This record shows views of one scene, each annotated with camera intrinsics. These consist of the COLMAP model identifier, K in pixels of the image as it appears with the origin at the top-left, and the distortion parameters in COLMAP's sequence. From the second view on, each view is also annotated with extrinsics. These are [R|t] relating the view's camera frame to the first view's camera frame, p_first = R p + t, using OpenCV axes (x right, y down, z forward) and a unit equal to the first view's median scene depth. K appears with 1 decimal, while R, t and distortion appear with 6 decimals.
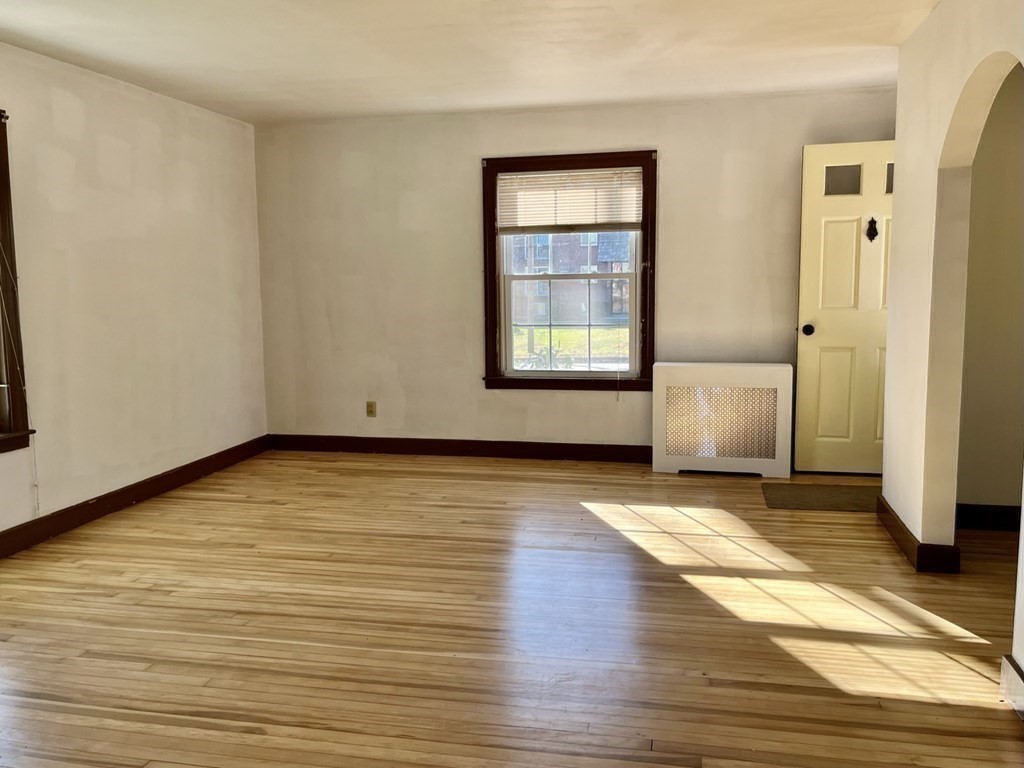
lens RADIAL K [[883.7, 0, 512.0], [0, 883.7, 384.0], [0, 0, 1]] dist [-0.002215, 0.001708]
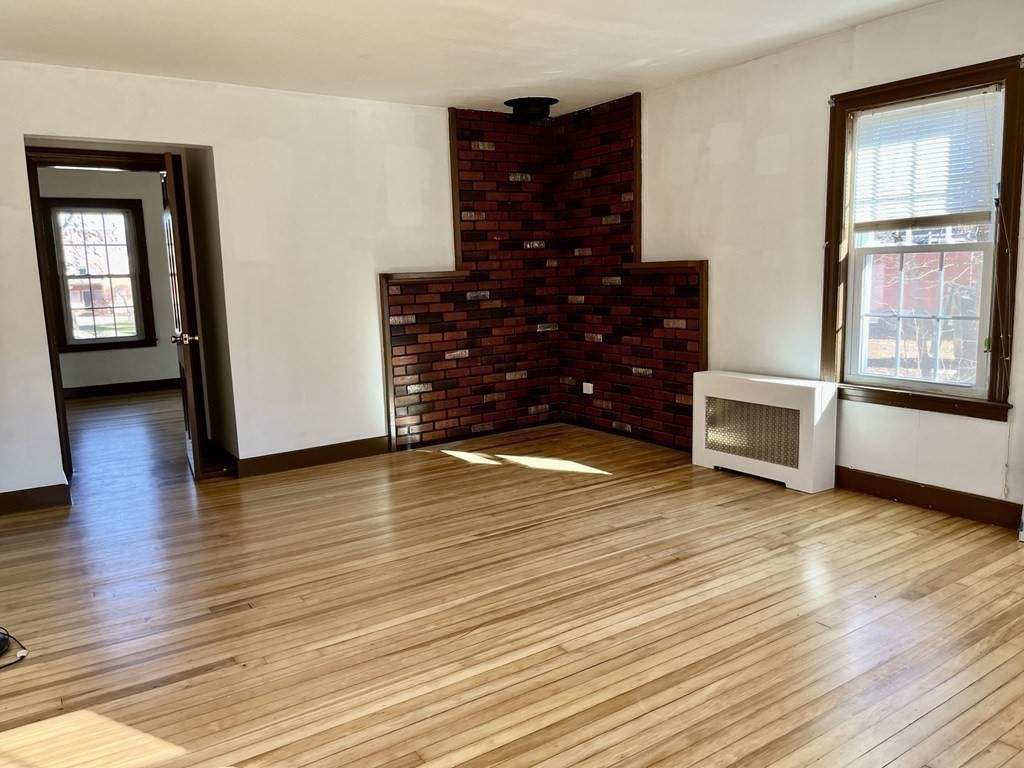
lens RADIAL K [[757.0, 0, 512.0], [0, 757.0, 384.0], [0, 0, 1]] dist [-0.000723, -0.012647]
pose [[-0.693105, 0.136626, -0.707771, 0.480238], [-0.051932, 0.969858, 0.238074, -0.169239], [0.718964, 0.201767, -0.665118, 1.452032]]
